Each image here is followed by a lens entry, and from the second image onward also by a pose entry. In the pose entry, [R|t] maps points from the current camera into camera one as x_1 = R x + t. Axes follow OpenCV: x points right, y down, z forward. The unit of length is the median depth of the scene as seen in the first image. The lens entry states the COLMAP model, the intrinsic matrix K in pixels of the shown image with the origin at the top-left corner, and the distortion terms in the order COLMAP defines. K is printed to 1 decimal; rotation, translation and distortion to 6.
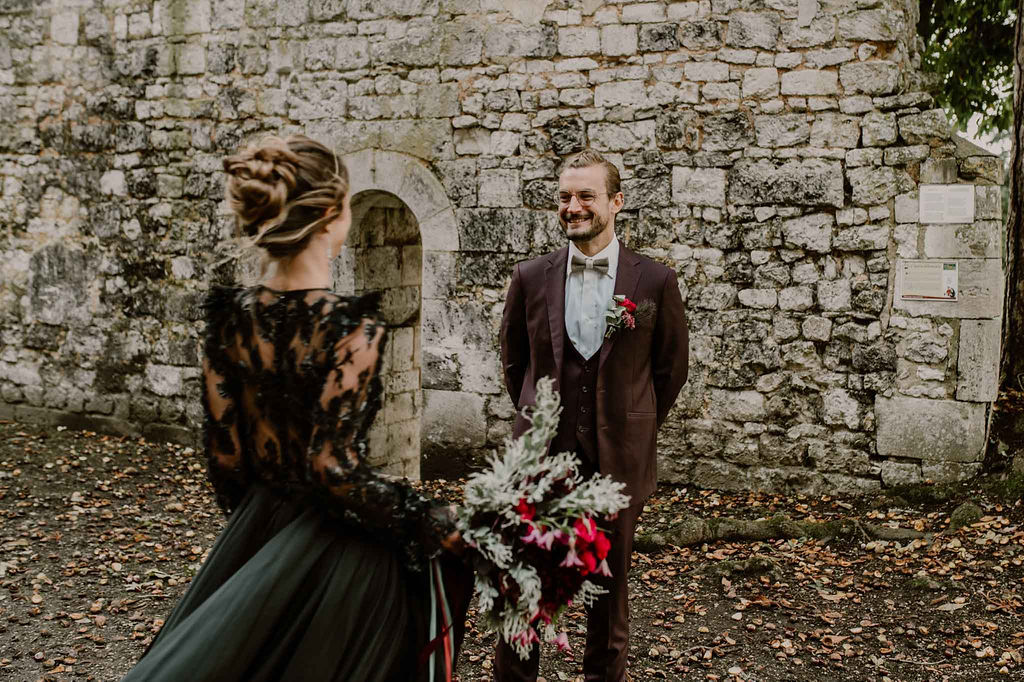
lens RADIAL K [[1074.4, 0, 512.0], [0, 1074.4, 341.0], [0, 0, 1]] dist [-0.061131, 0.112542]
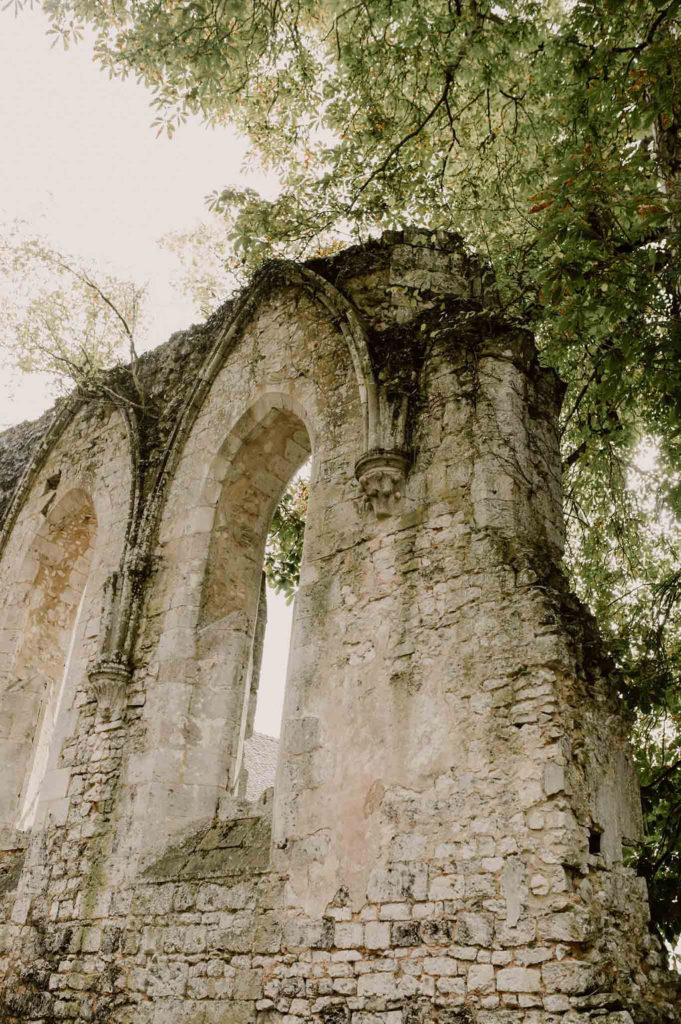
lens RADIAL K [[1074.4, 0, 318.2], [0, 1074.4, 512.4], [0, 0, 1]] dist [-0.061131, 0.112542]
pose [[0.943879, -0.108621, -0.311919, 0.433527], [-0.088582, 0.826530, -0.555879, -0.009945], [0.318191, 0.552313, 0.770523, -0.163069]]
